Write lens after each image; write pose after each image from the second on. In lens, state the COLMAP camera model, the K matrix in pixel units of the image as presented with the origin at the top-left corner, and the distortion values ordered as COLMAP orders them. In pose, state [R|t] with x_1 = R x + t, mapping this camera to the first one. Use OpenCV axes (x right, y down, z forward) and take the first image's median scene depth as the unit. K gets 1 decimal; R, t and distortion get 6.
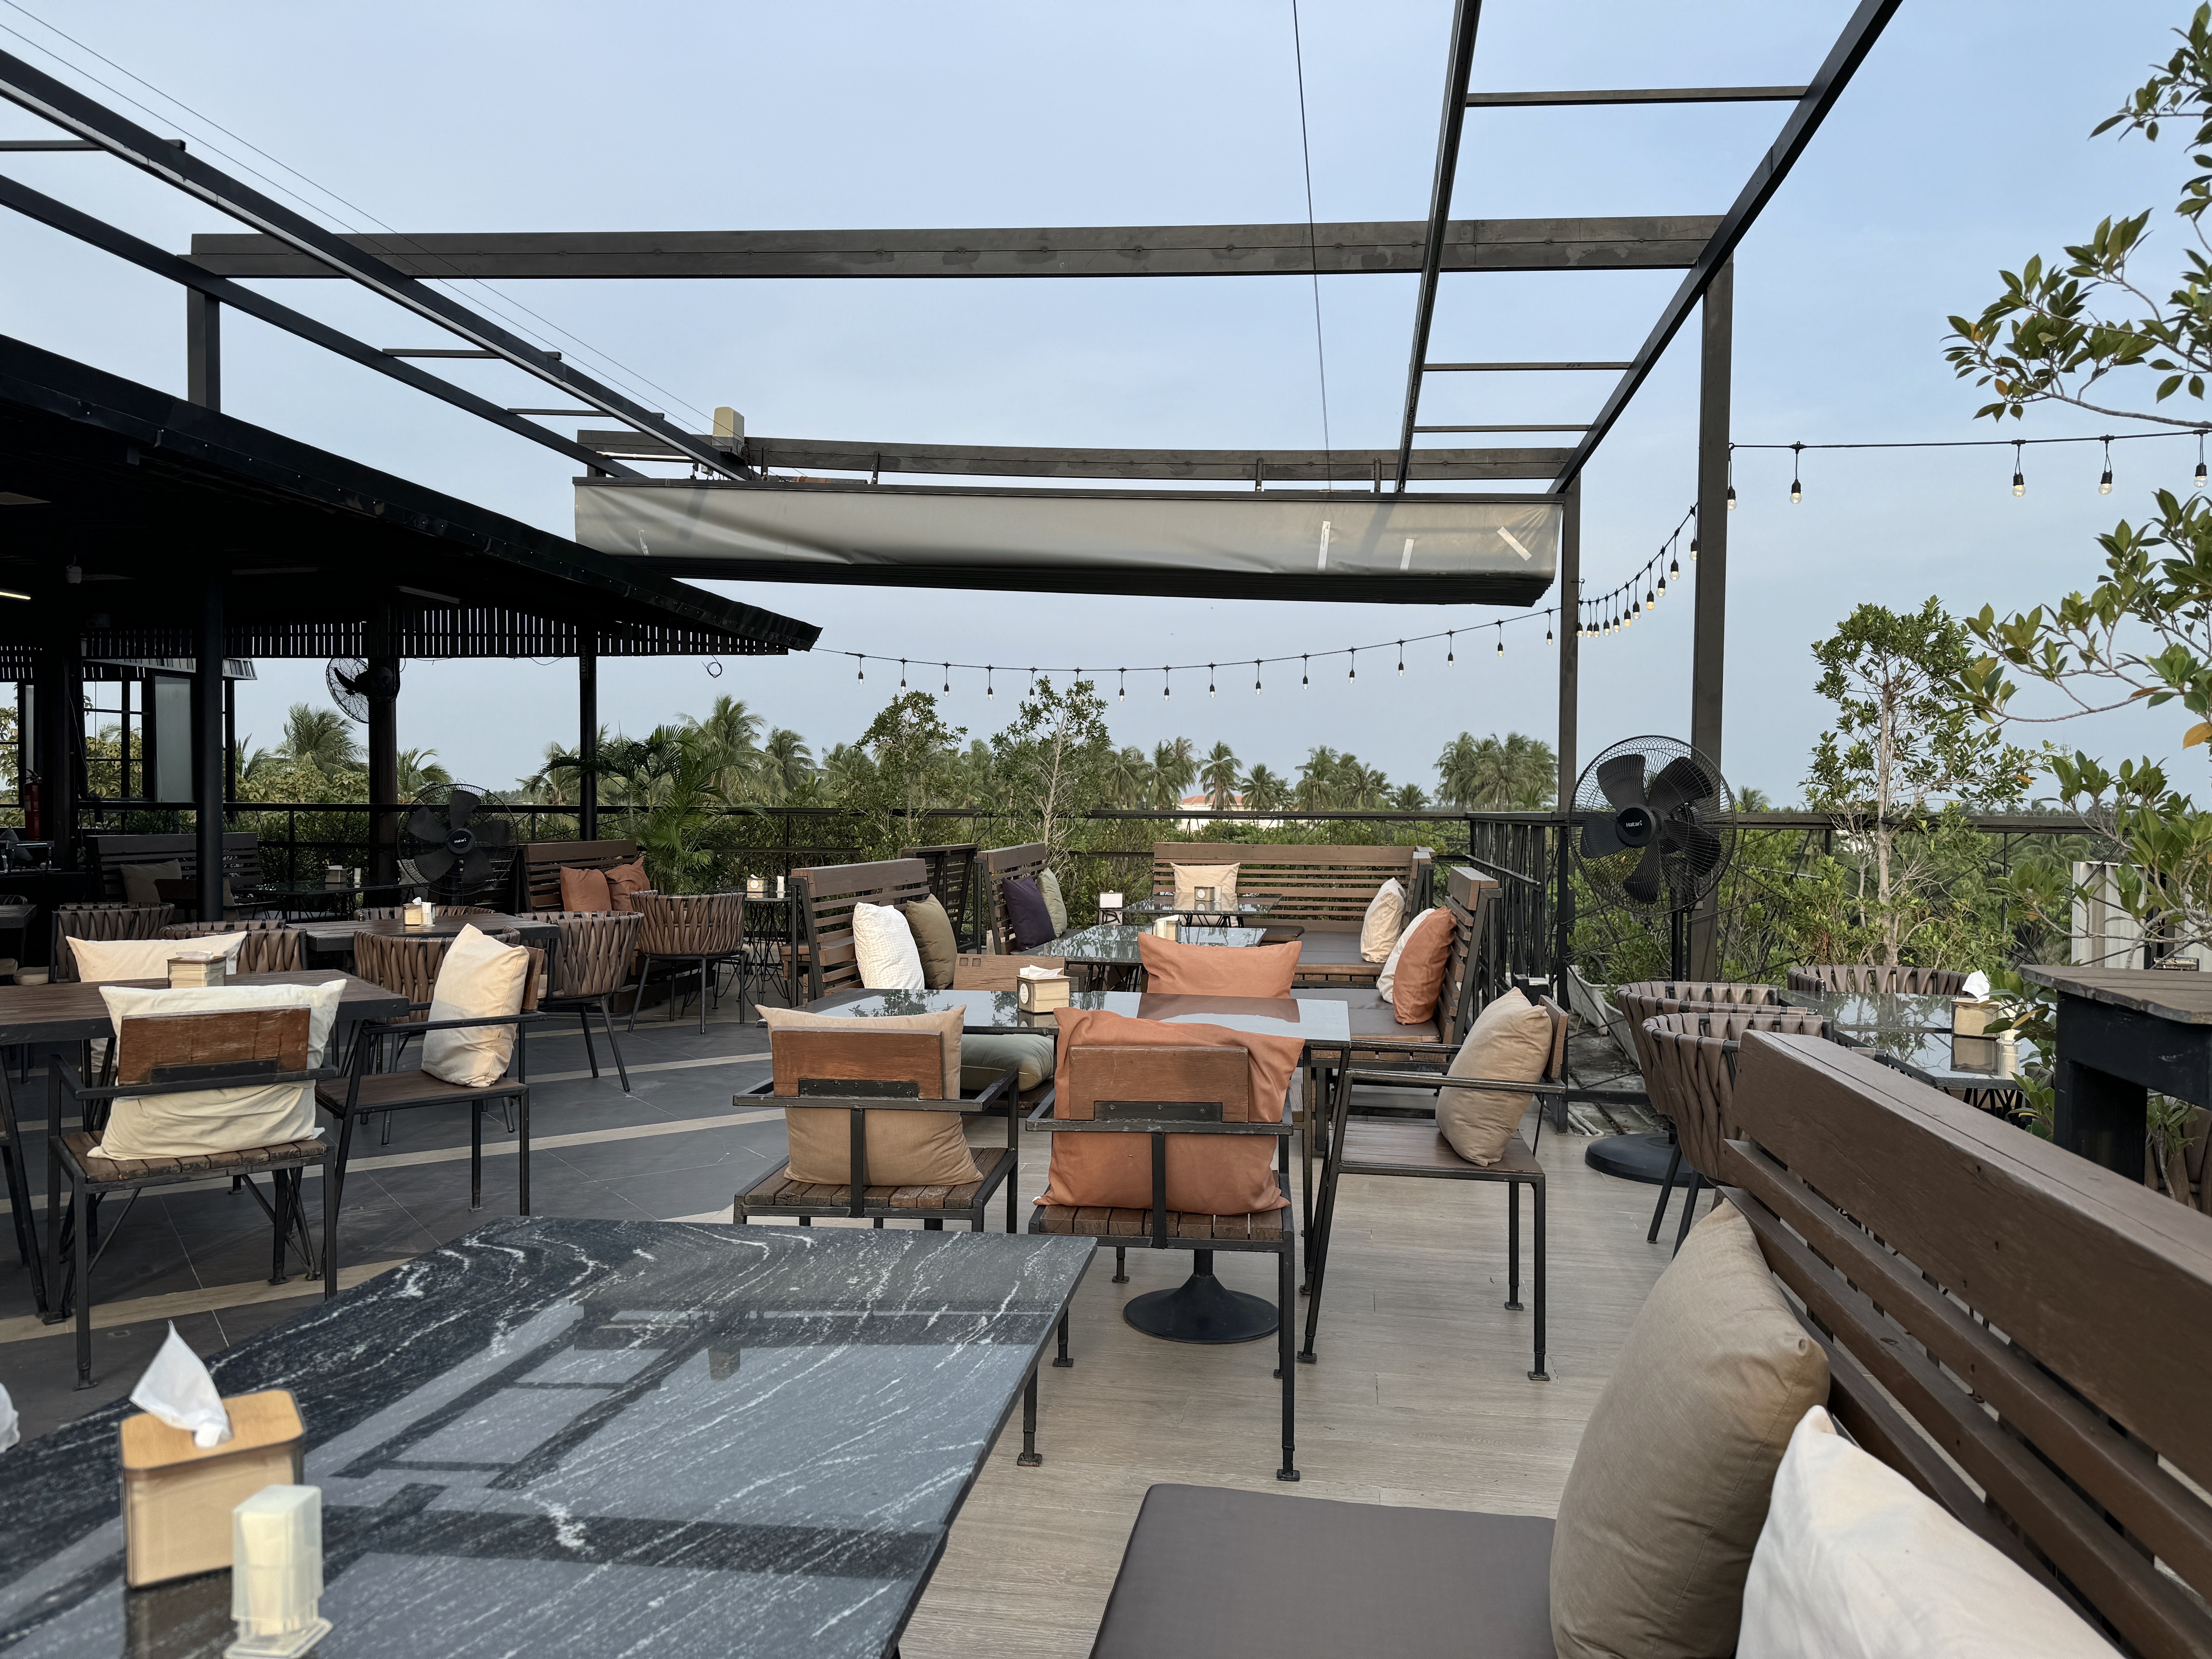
lens RADIAL K [[1522.7, 0, 1104.6], [0, 1522.7, 837.2], [0, 0, 1]] dist [0.134272, -0.206229]
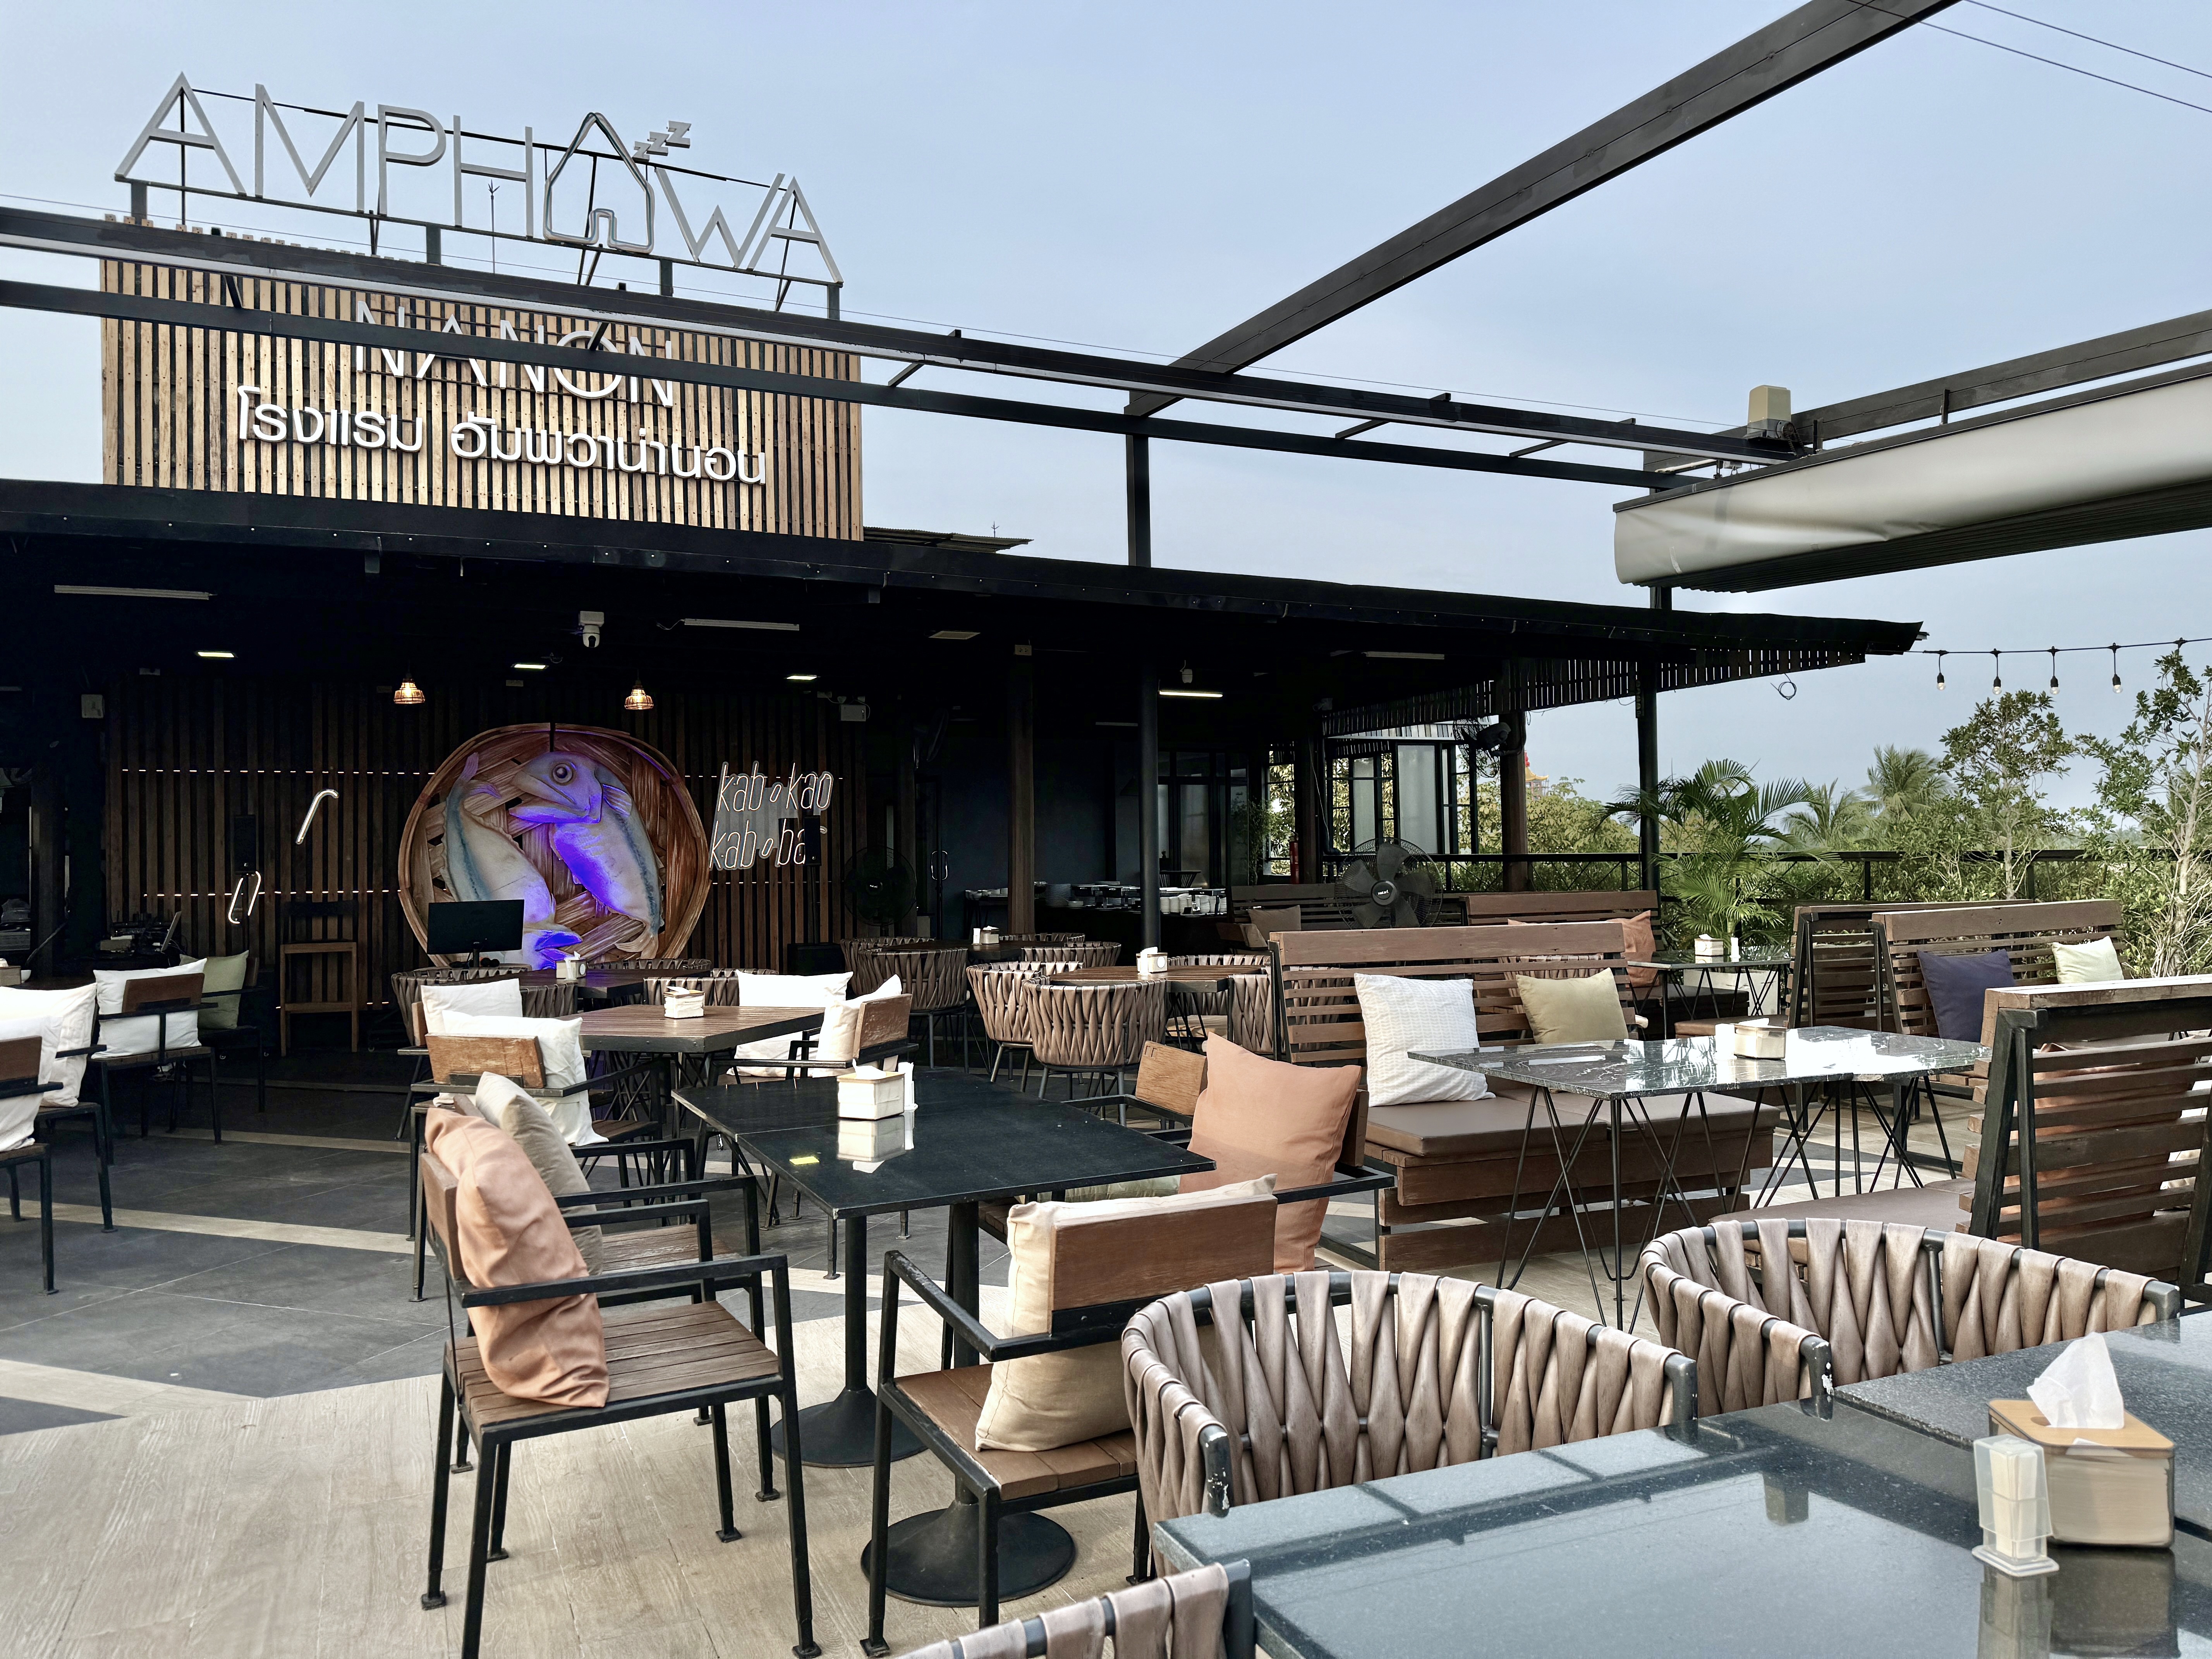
lens RADIAL K [[1522.7, 0, 1104.6], [0, 1522.7, 837.2], [0, 0, 1]] dist [0.134272, -0.206229]
pose [[0.562592, -0.024421, -0.826374, 0.328136], [0.002731, 0.999613, -0.027681, -0.007022], [0.826730, 0.013316, 0.562441, 0.281499]]
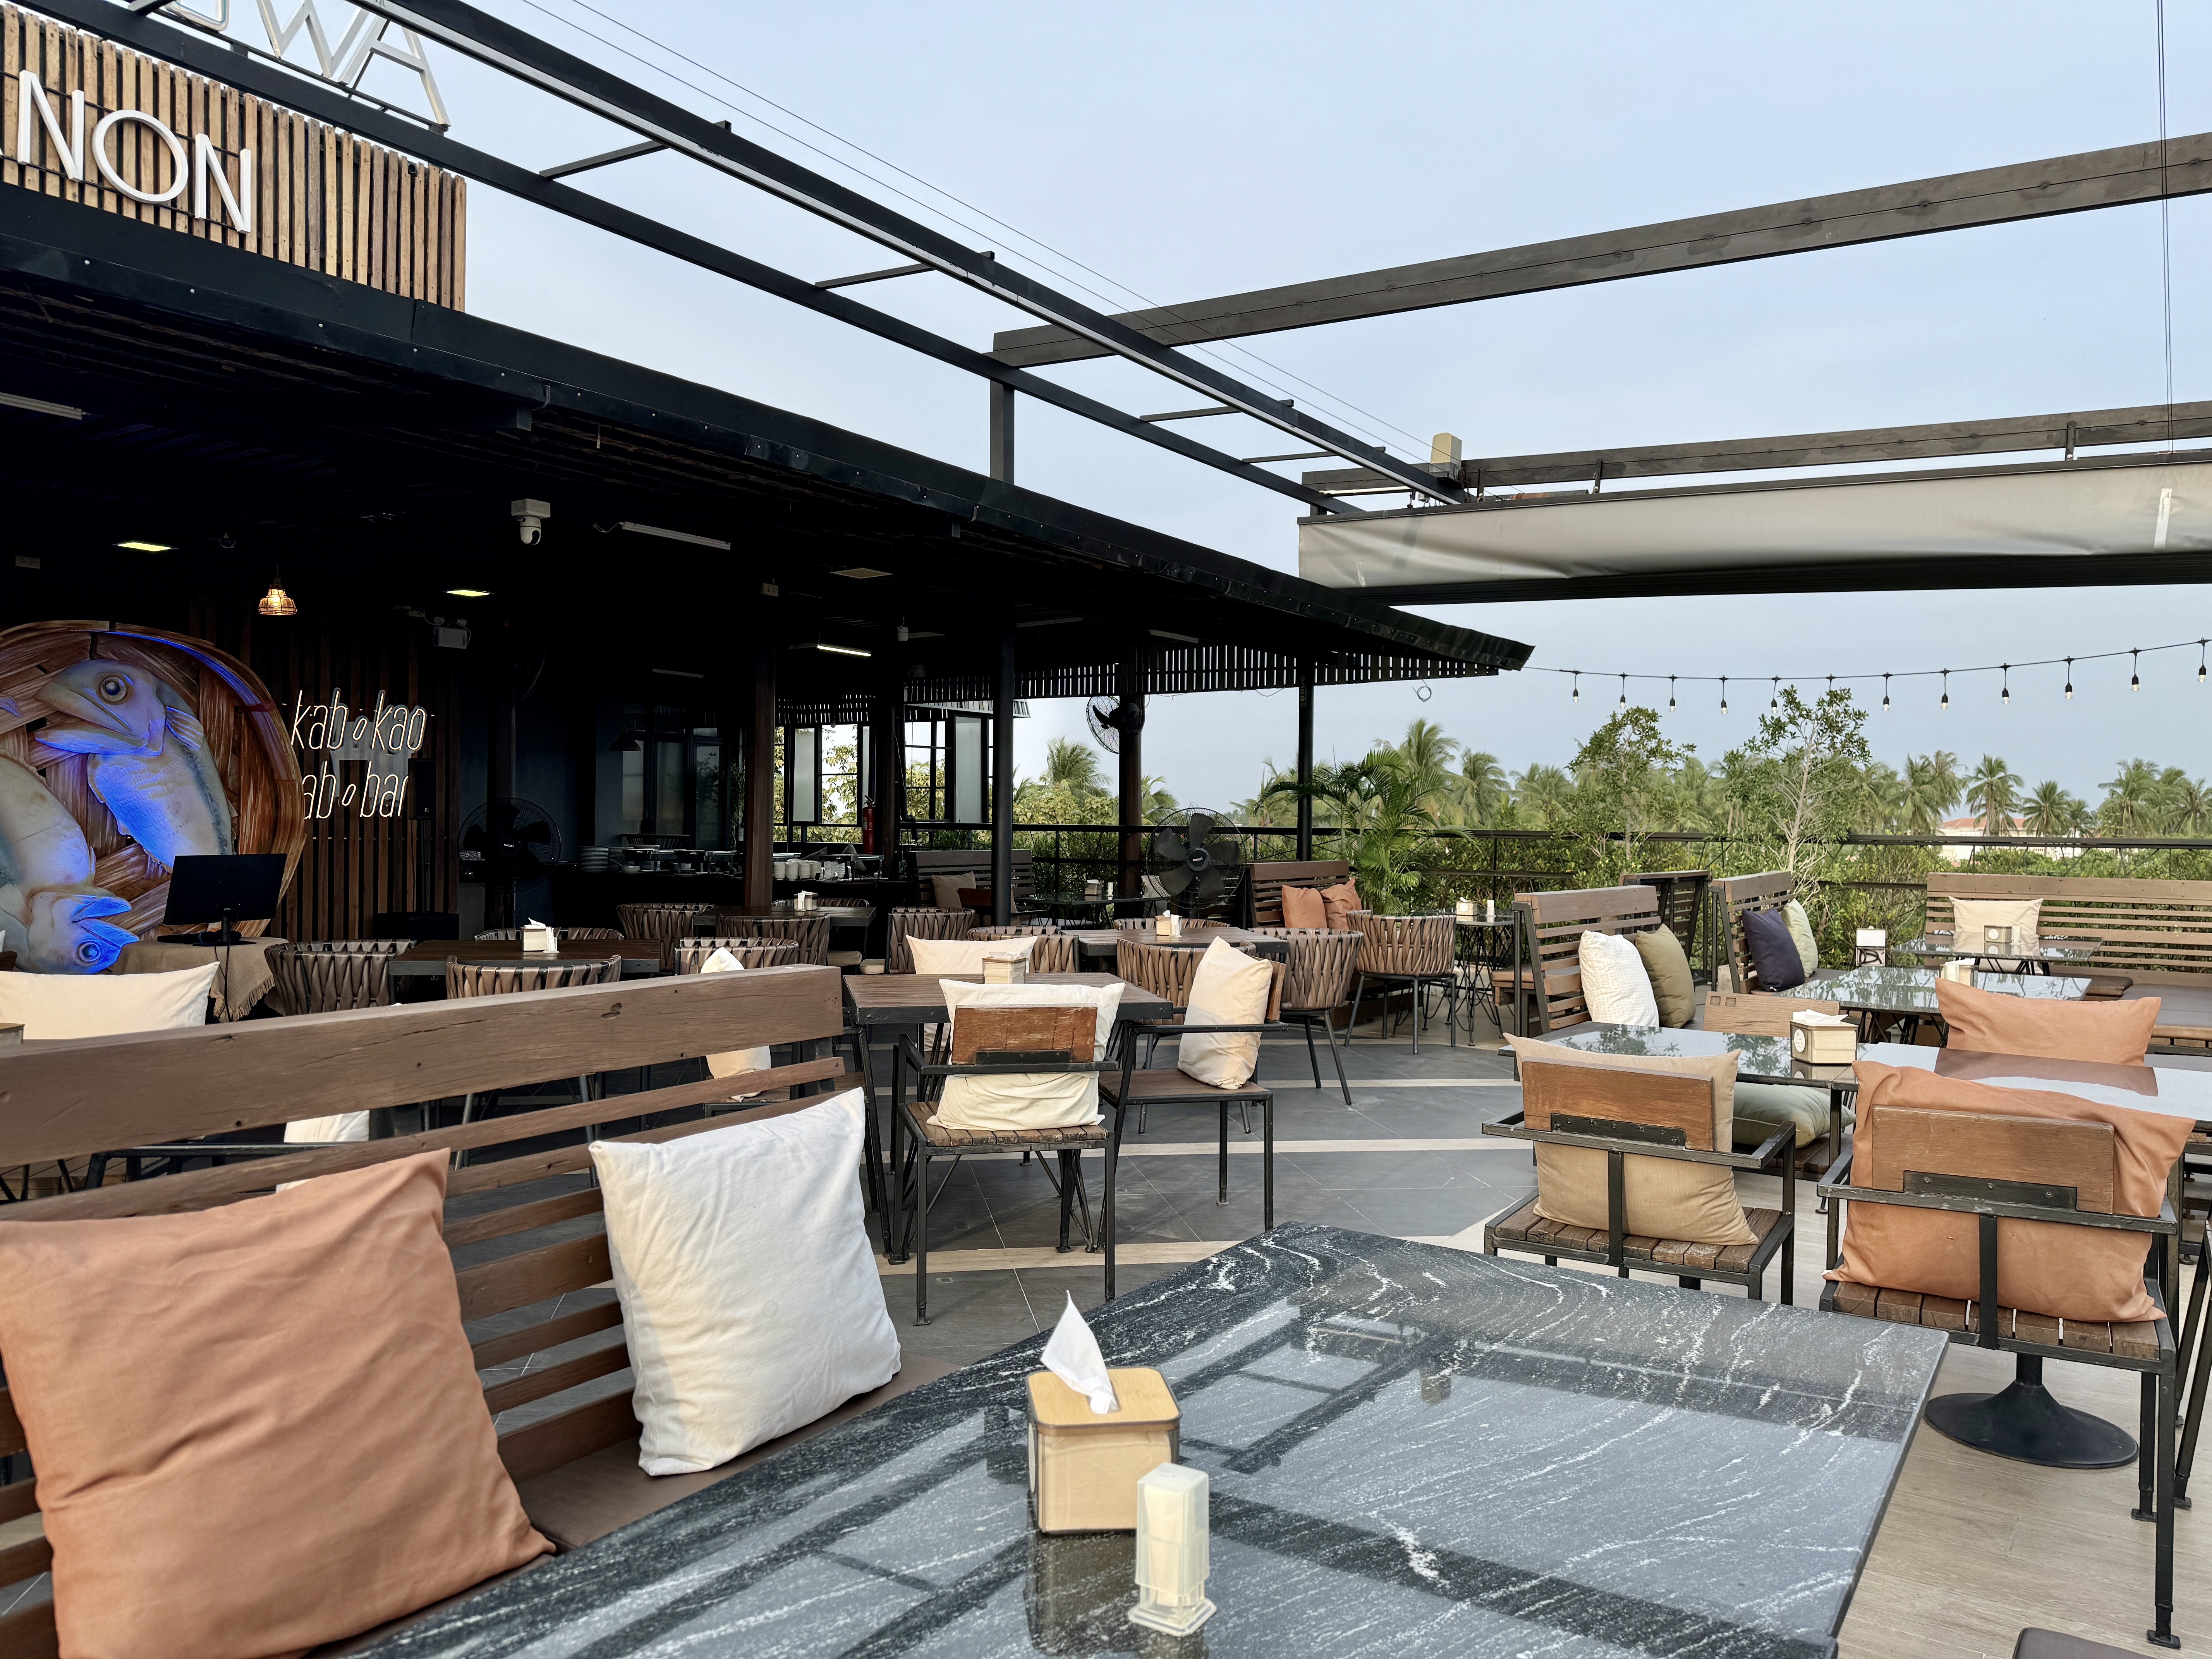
lens RADIAL K [[1522.7, 0, 1104.6], [0, 1522.7, 837.2], [0, 0, 1]] dist [0.134272, -0.206229]
pose [[0.903007, 0.007597, -0.429560, -0.013416], [-0.013799, 0.999841, -0.011326, -0.000370], [0.429405, 0.016155, 0.902967, 0.000542]]
